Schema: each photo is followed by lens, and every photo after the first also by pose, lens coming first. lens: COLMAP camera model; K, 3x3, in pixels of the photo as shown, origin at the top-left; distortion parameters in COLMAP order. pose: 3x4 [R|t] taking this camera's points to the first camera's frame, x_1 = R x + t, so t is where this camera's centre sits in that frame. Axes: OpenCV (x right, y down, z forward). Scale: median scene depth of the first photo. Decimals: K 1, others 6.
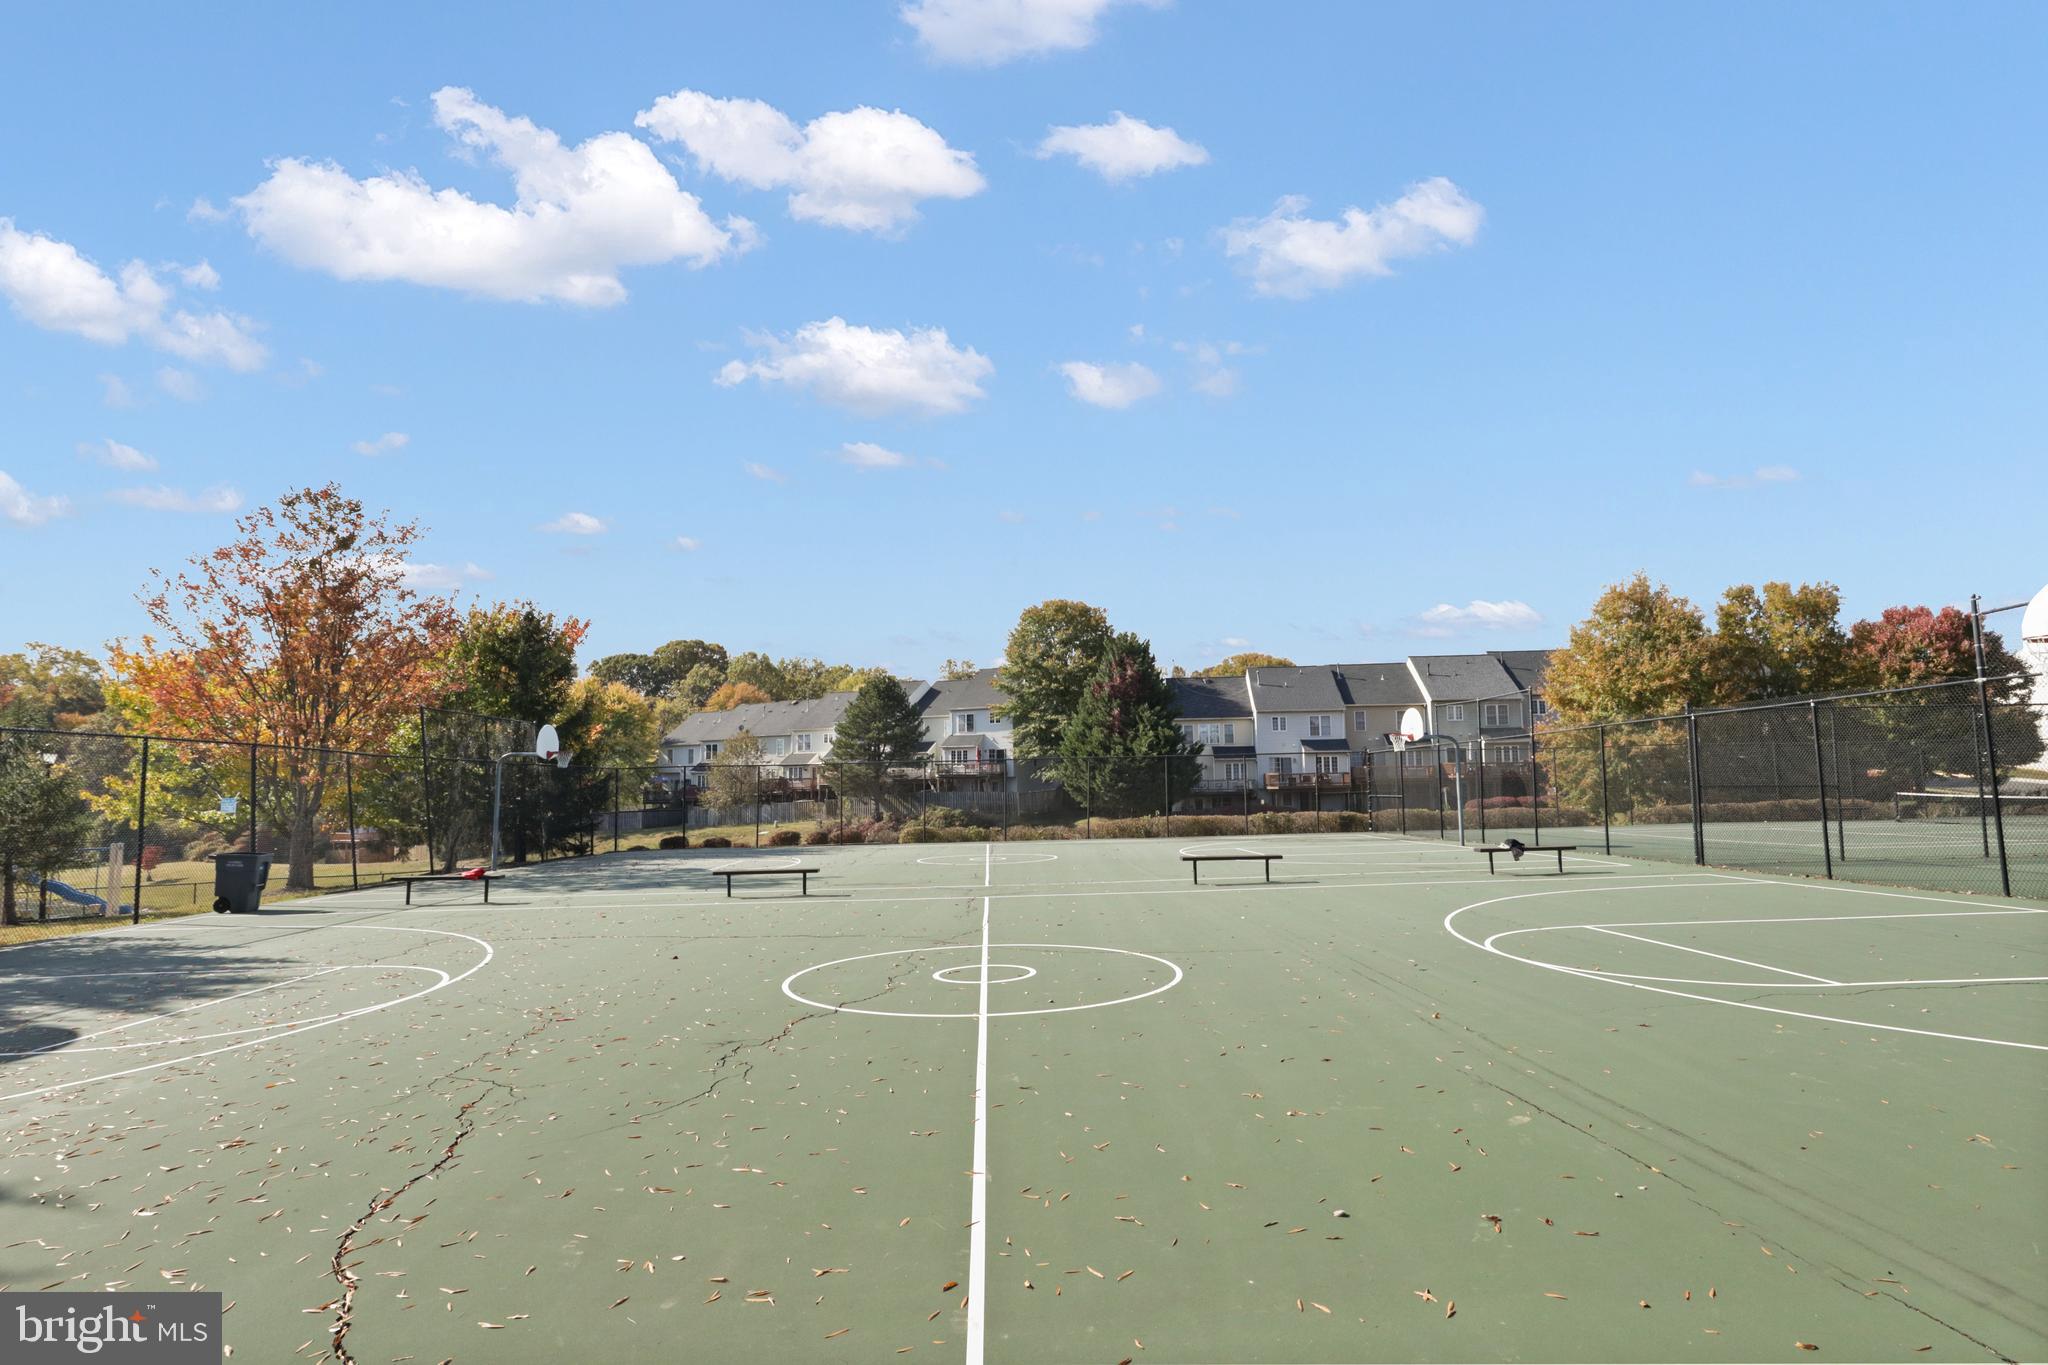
lens RADIAL K [[1034.2, 0, 1028.9], [0, 1034.2, 675.8], [0, 0, 1]] dist [-0.001458, 0.000861]
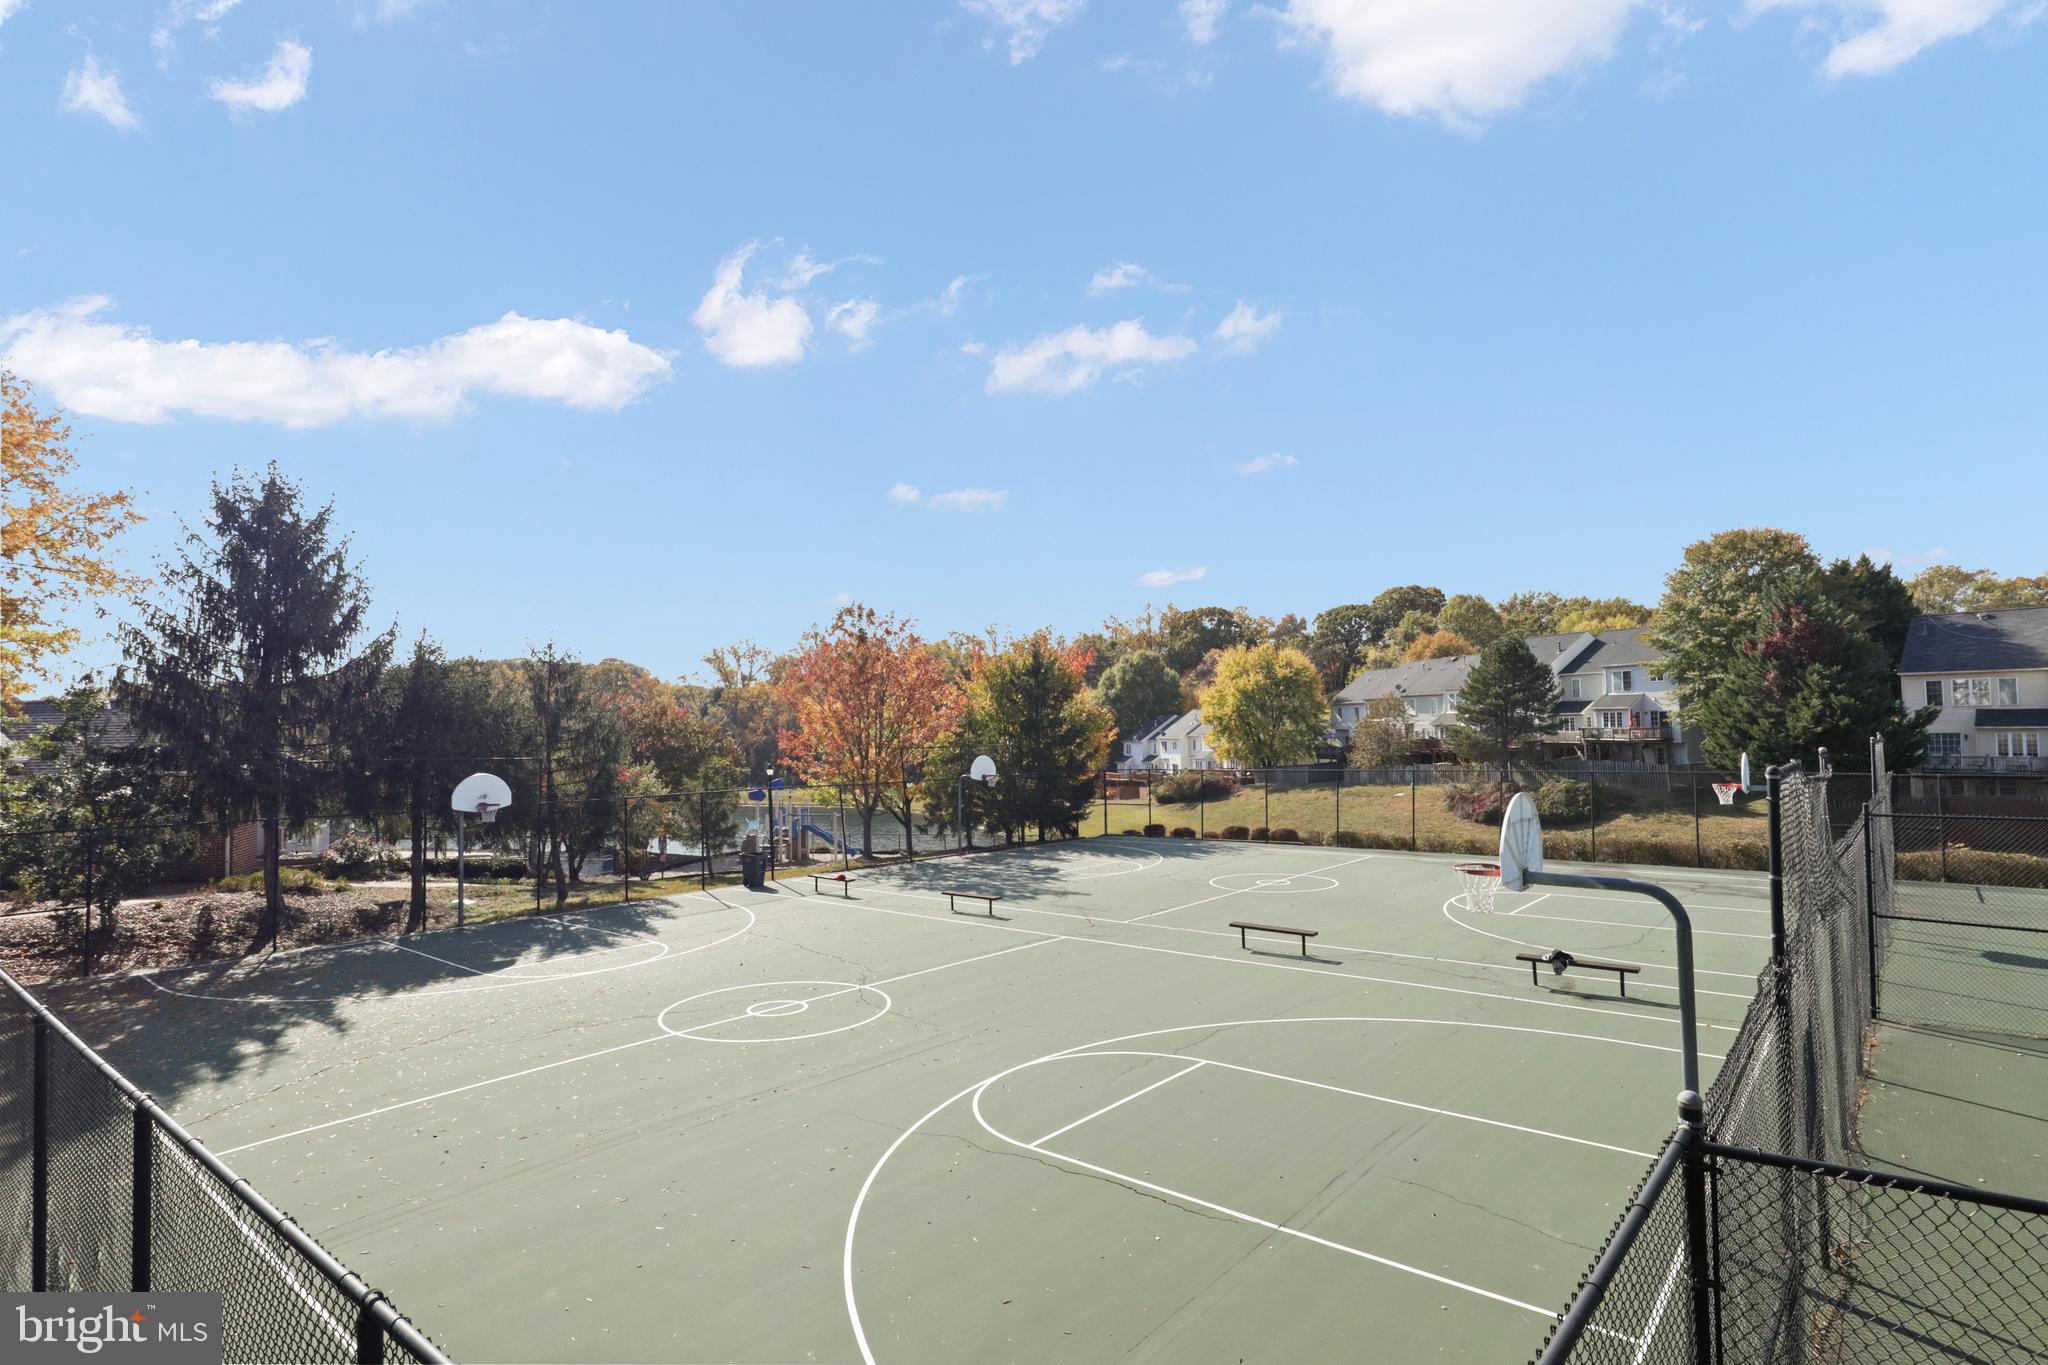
lens RADIAL K [[1034.2, 0, 1019.2], [0, 1034.2, 697.4], [0, 0, 1]] dist [-0.001458, 0.000861]
pose [[0.729770, -0.017469, -0.683469, 0.170517], [0.079989, 0.994990, 0.059975, -0.035604], [0.678997, -0.098438, 0.727511, 0.009370]]
